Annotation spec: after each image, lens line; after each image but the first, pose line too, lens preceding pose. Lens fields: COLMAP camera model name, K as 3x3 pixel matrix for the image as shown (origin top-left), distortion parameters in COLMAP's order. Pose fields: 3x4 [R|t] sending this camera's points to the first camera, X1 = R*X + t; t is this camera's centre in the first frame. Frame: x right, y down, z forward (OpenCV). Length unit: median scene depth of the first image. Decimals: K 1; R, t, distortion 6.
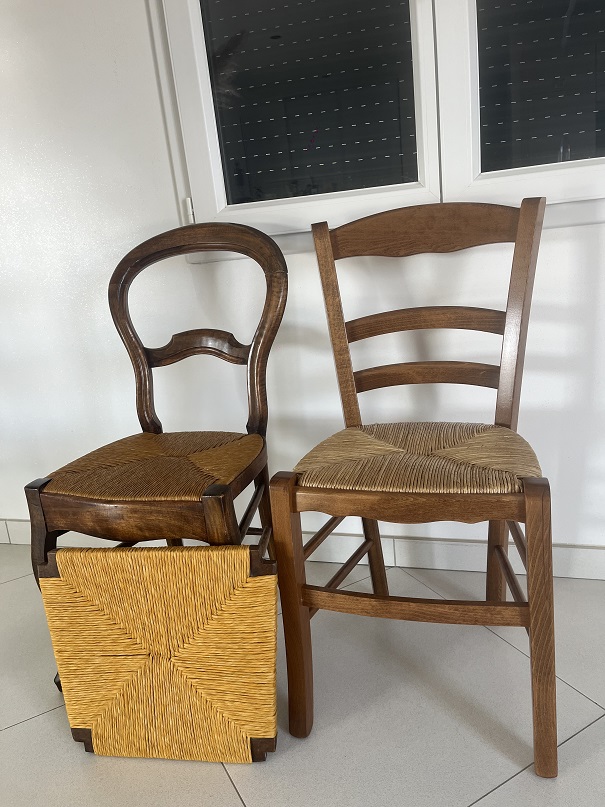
lens RADIAL K [[572.2, 0, 302.5], [0, 572.2, 403.5], [0, 0, 1]] dist [-0.002522, -0.003358]
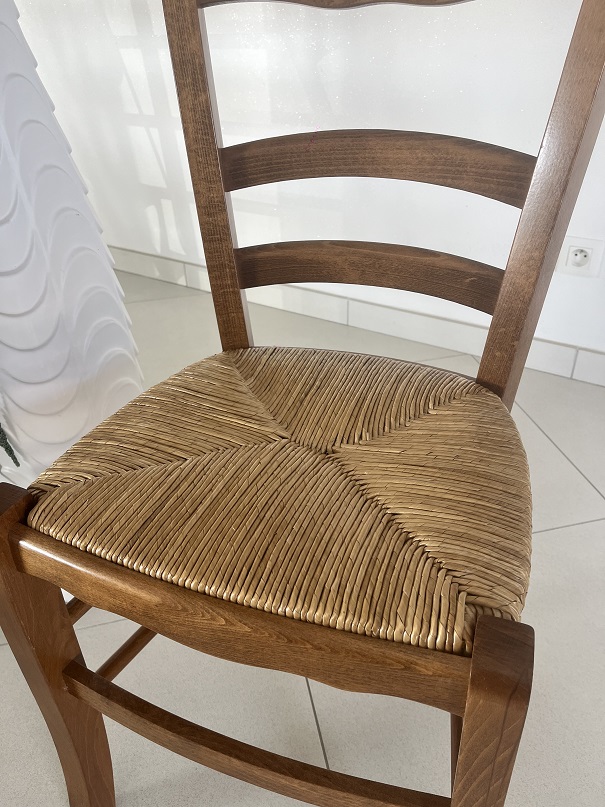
lens RADIAL K [[572.2, 0, 302.5], [0, 572.2, 403.5], [0, 0, 1]] dist [-0.002522, -0.003358]
pose [[0.995915, 0.087364, -0.022817, 0.187626], [-0.074875, 0.940272, 0.332087, -0.109110], [0.050467, -0.329022, 0.942973, 0.478078]]
